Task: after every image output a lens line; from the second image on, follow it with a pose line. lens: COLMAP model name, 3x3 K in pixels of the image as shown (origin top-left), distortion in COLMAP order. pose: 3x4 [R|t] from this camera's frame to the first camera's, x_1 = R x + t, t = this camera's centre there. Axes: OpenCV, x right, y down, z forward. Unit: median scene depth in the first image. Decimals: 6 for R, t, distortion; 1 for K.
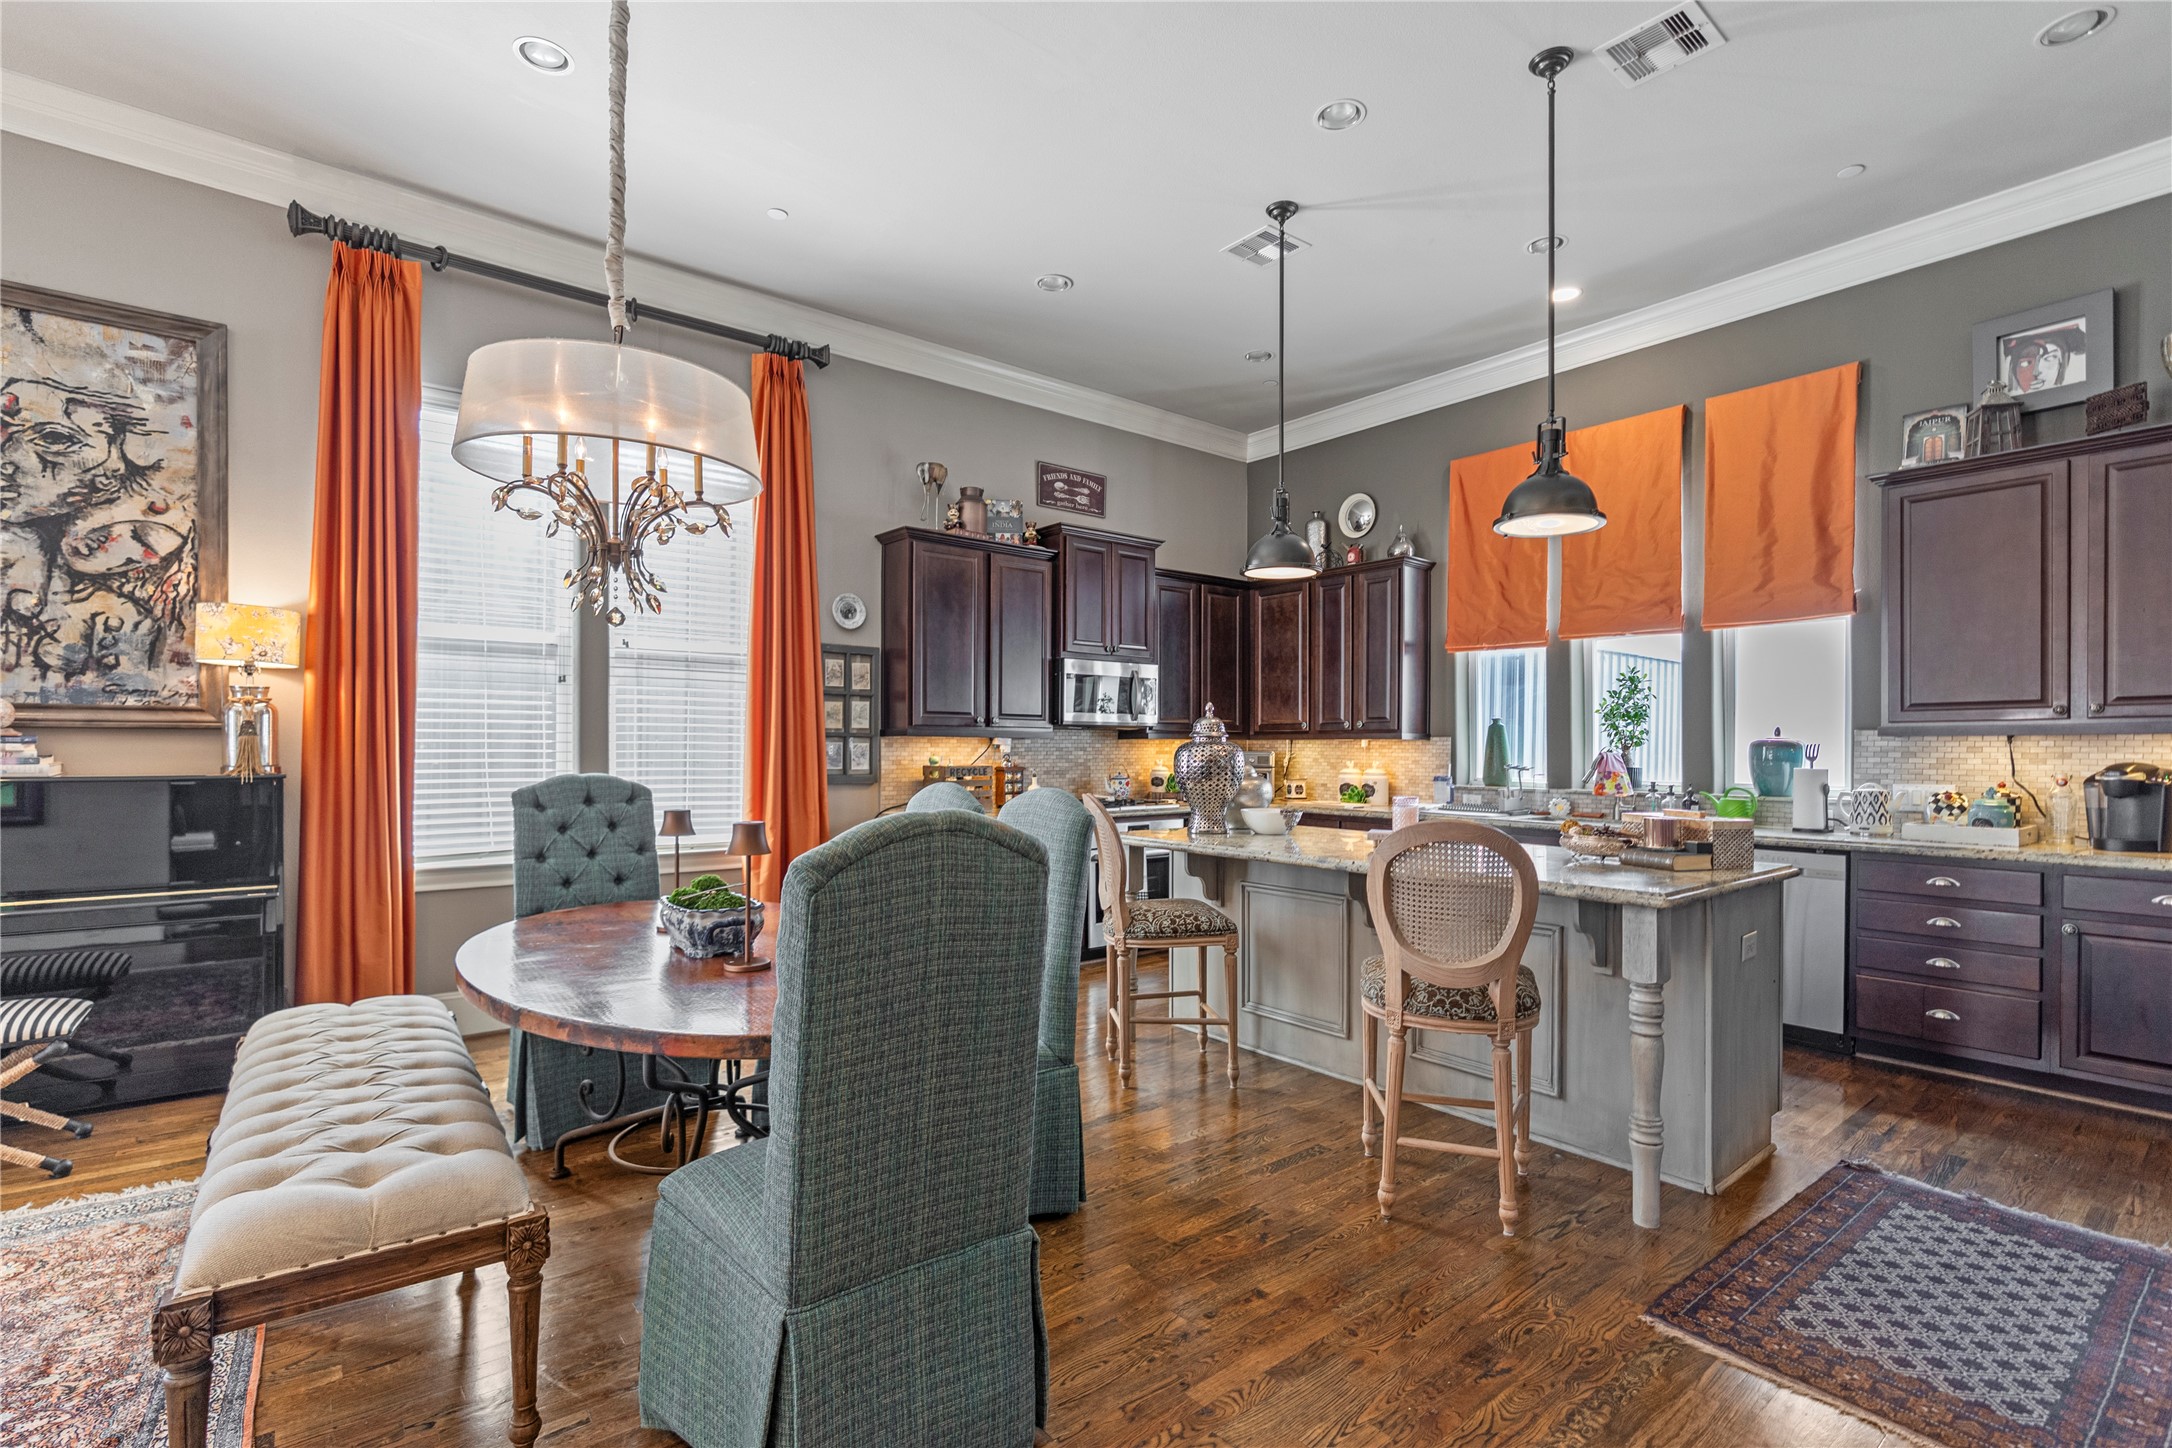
lens RADIAL K [[993.2, 0, 1075.0], [0, 993.2, 753.9], [0, 0, 1]] dist [-0.003893, -0.000485]
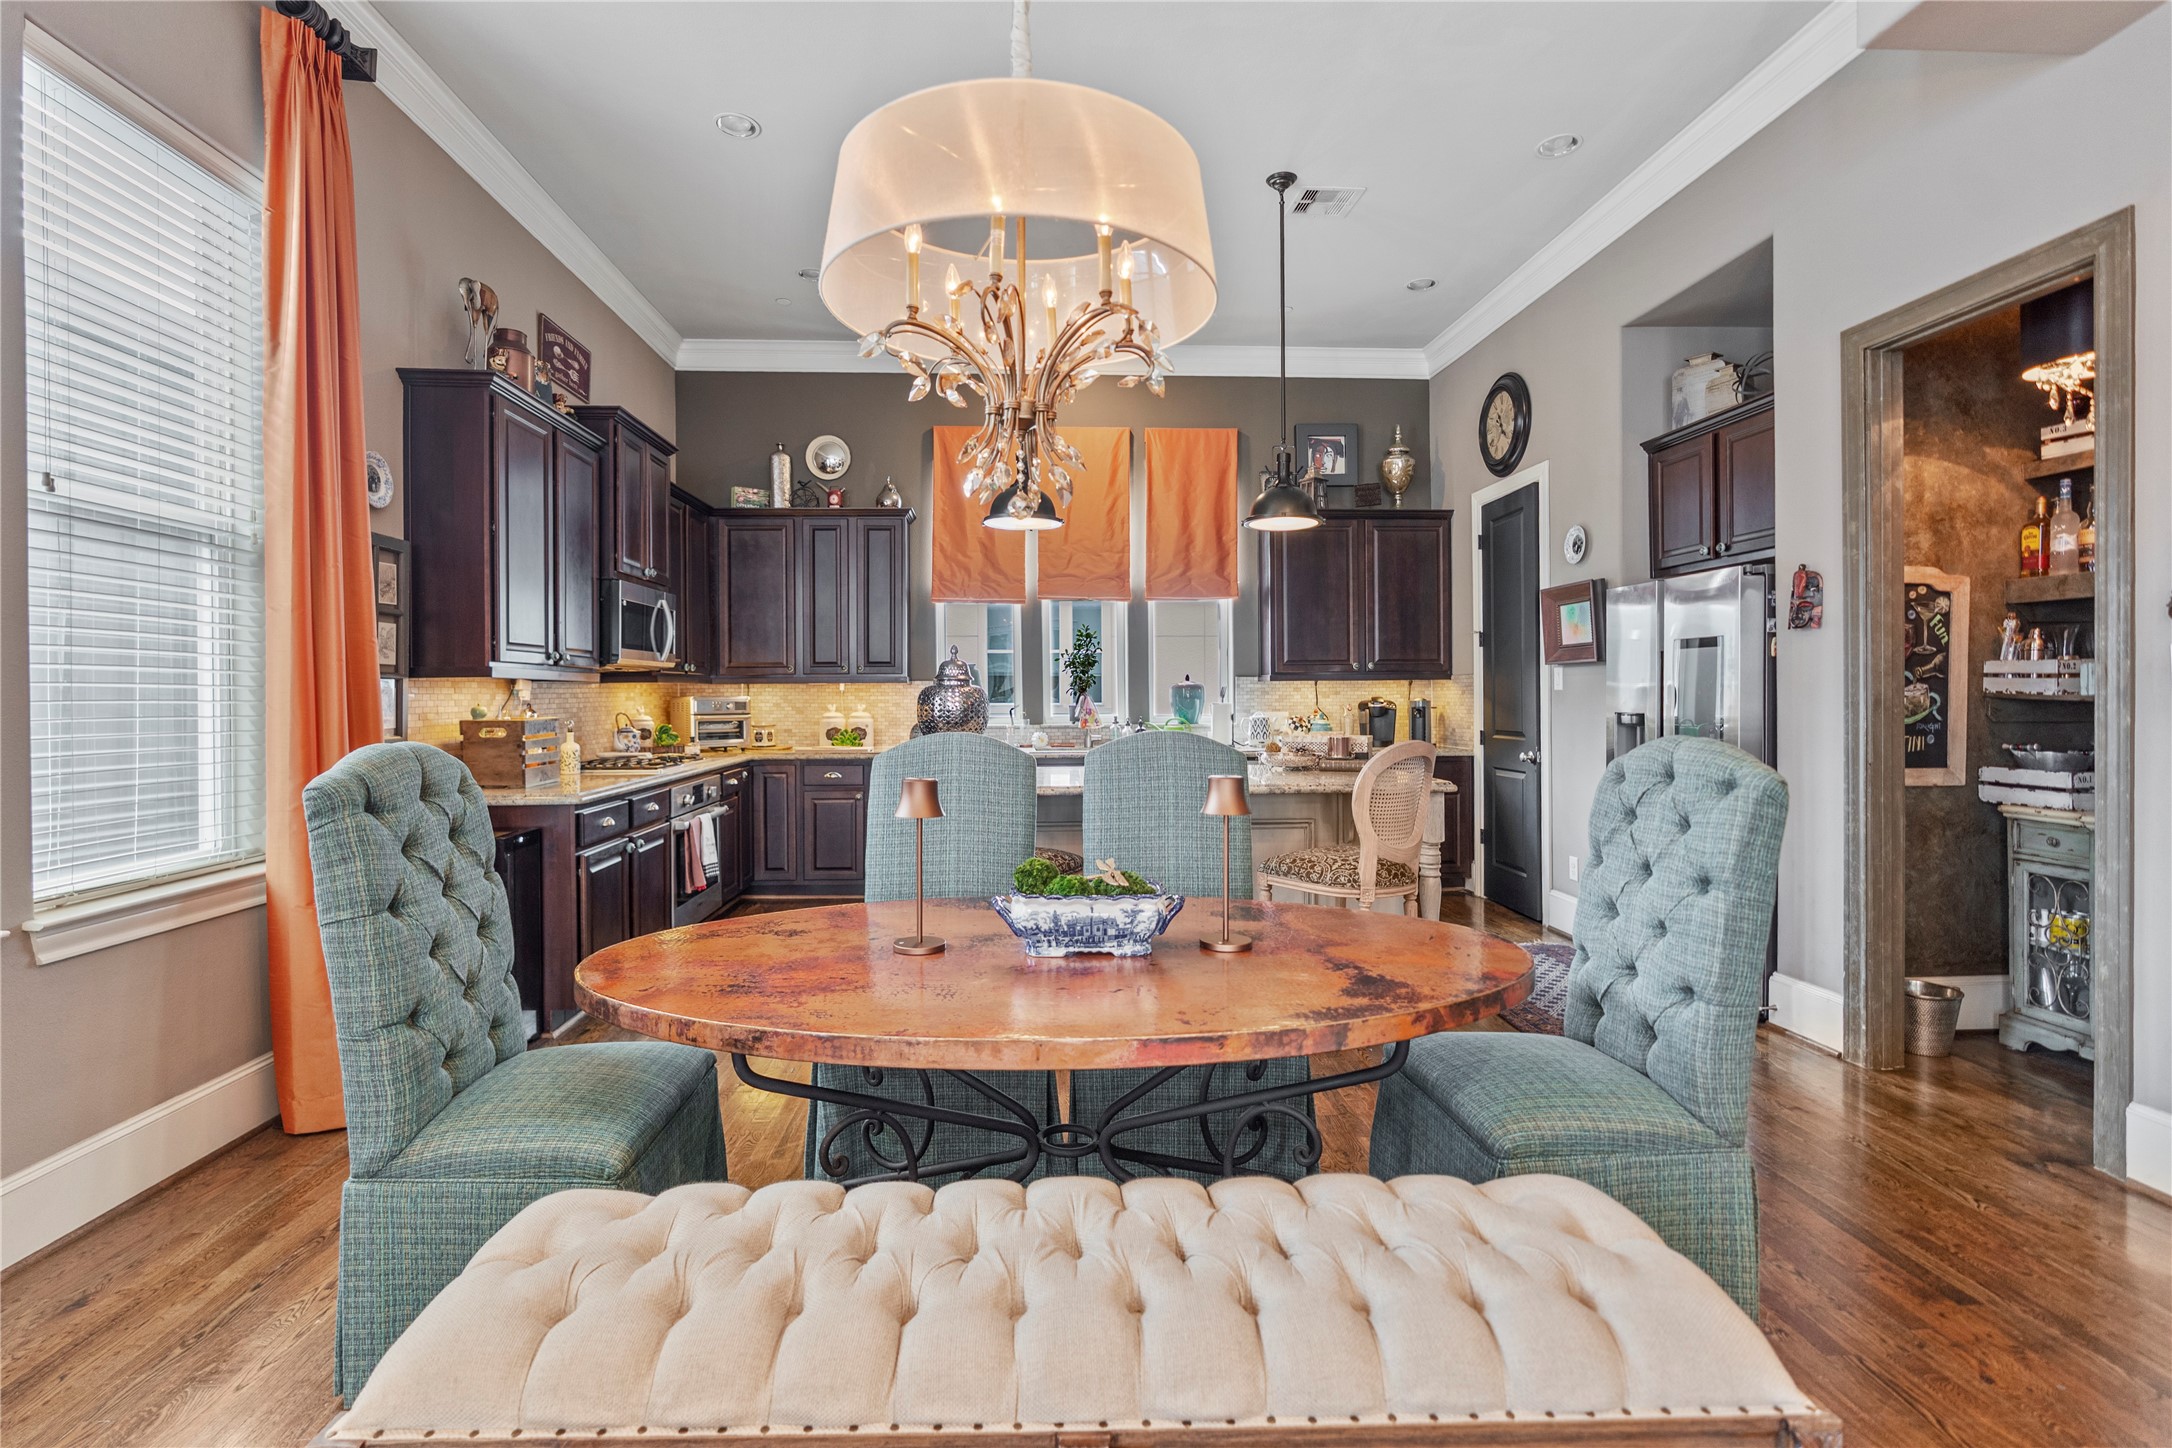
lens RADIAL K [[1014.3, 0, 1065.2], [0, 1014.3, 691.8], [0, 0, 1]] dist [-0.002367, 0.000264]
pose [[0.583251, -0.006573, 0.812265, -0.573751], [0.011469, 0.999934, -0.000144, -0.004423], [-0.812211, 0.009400, 0.583288, 0.311566]]
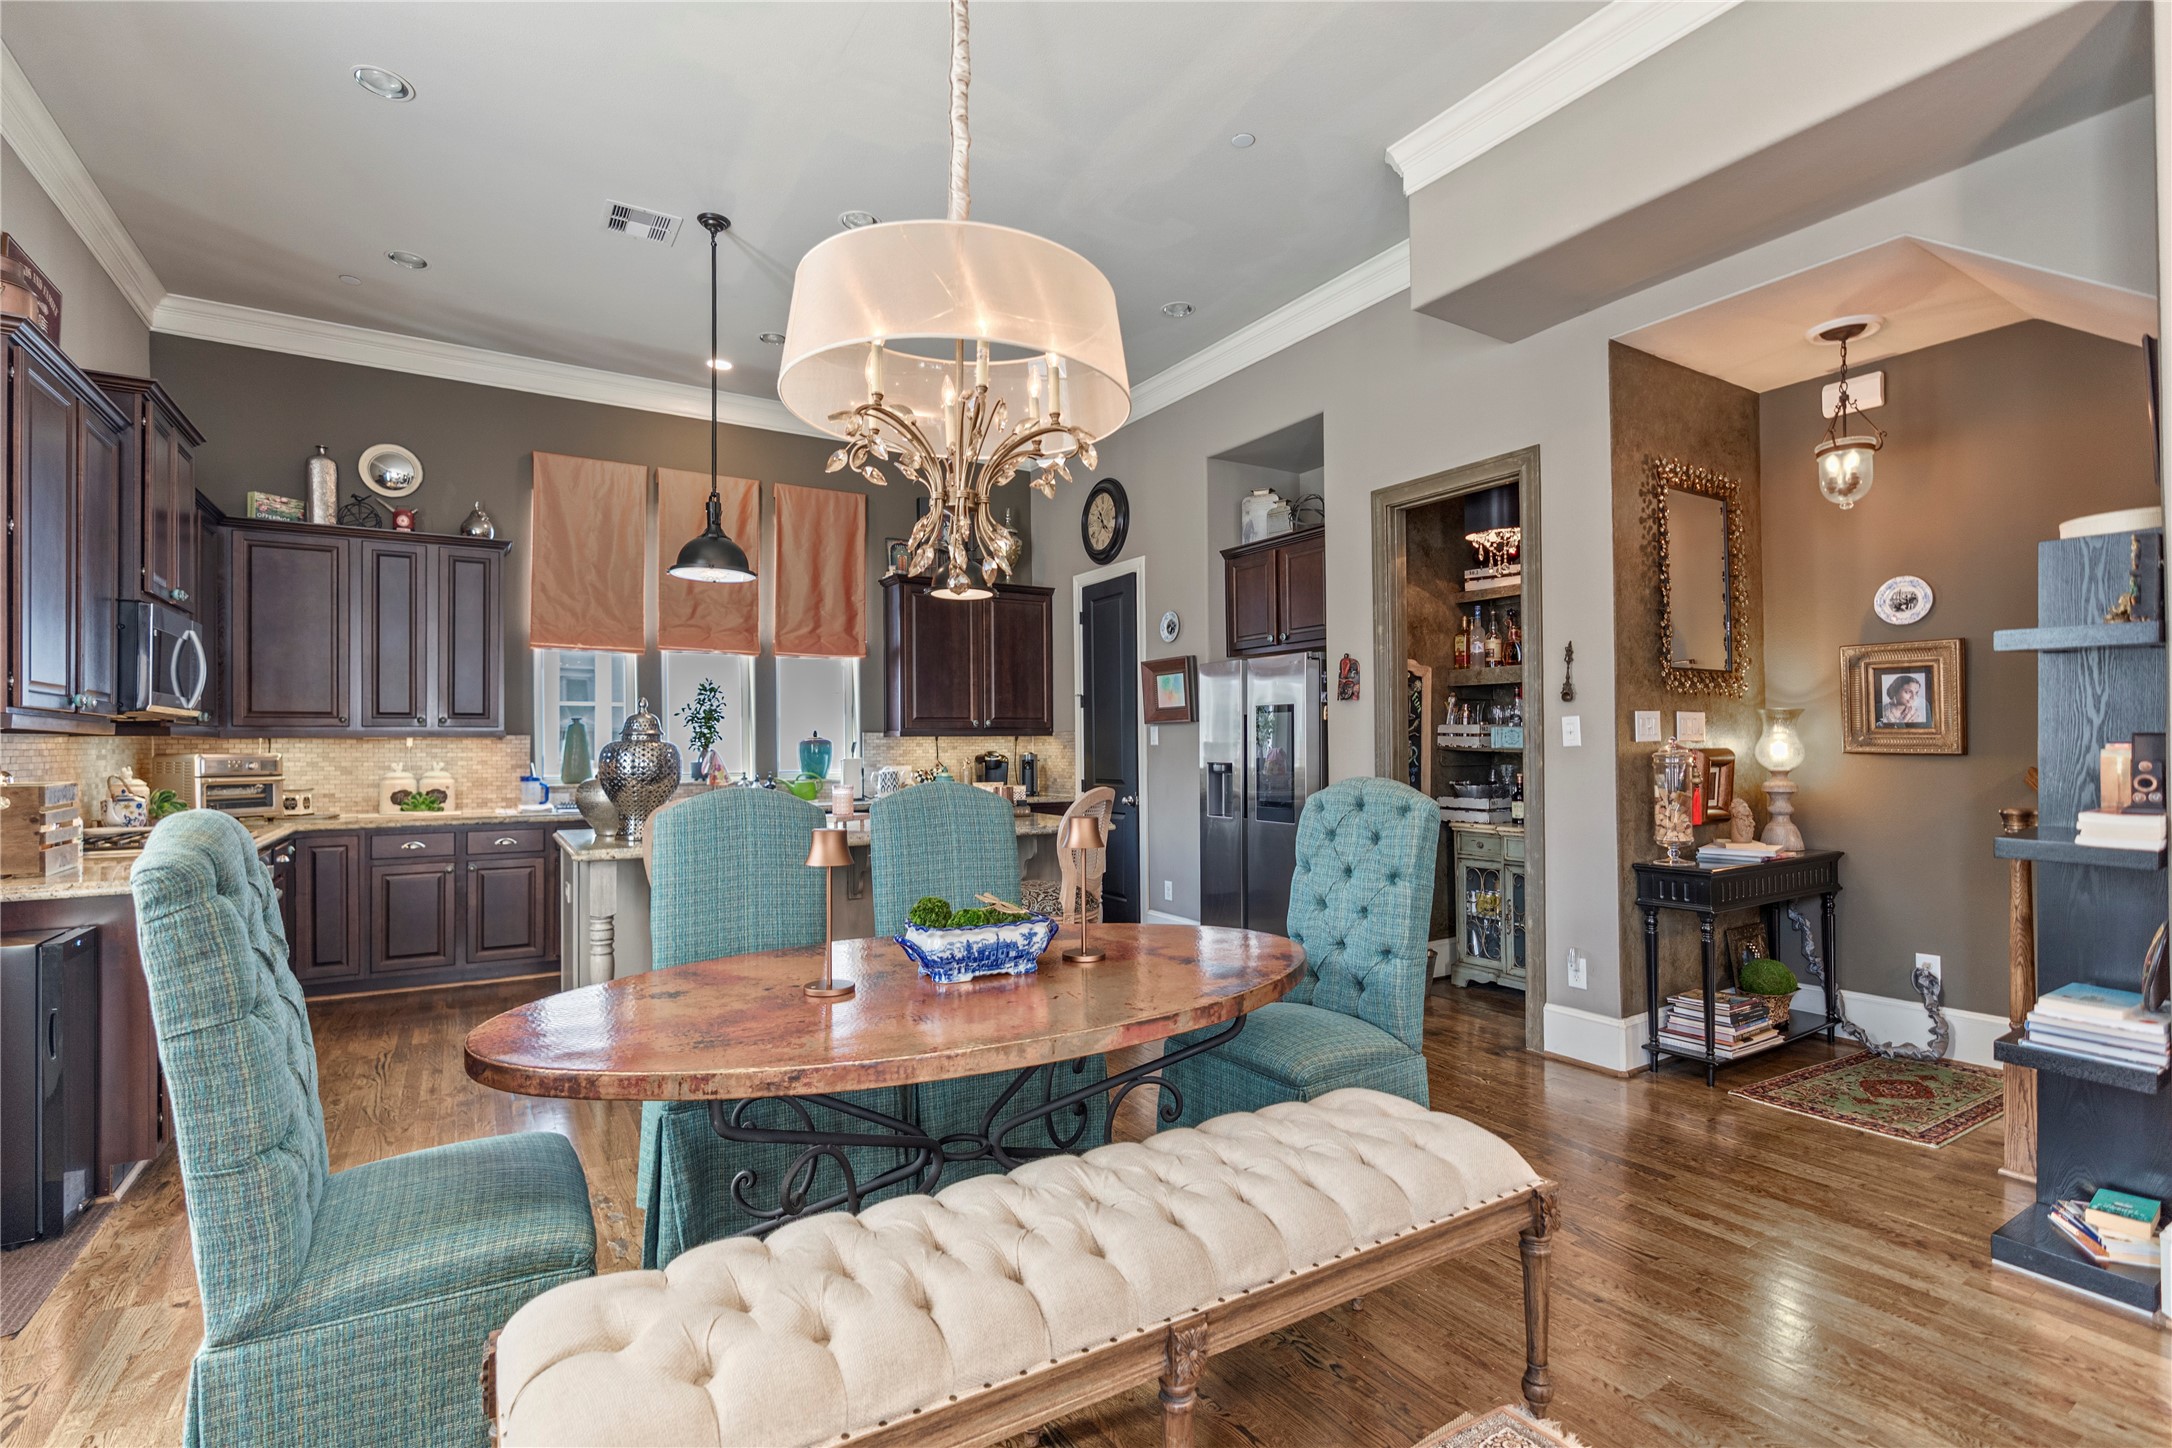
lens RADIAL K [[1005.2, 0, 1094.6], [0, 1005.2, 732.8], [0, 0, 1]] dist [0.000163, 0.000127]
pose [[0.110286, 0.007258, 0.993873, -0.701670], [0.011736, 0.999894, -0.008604, -0.006071], [-0.993831, 0.012612, 0.110189, 0.454684]]
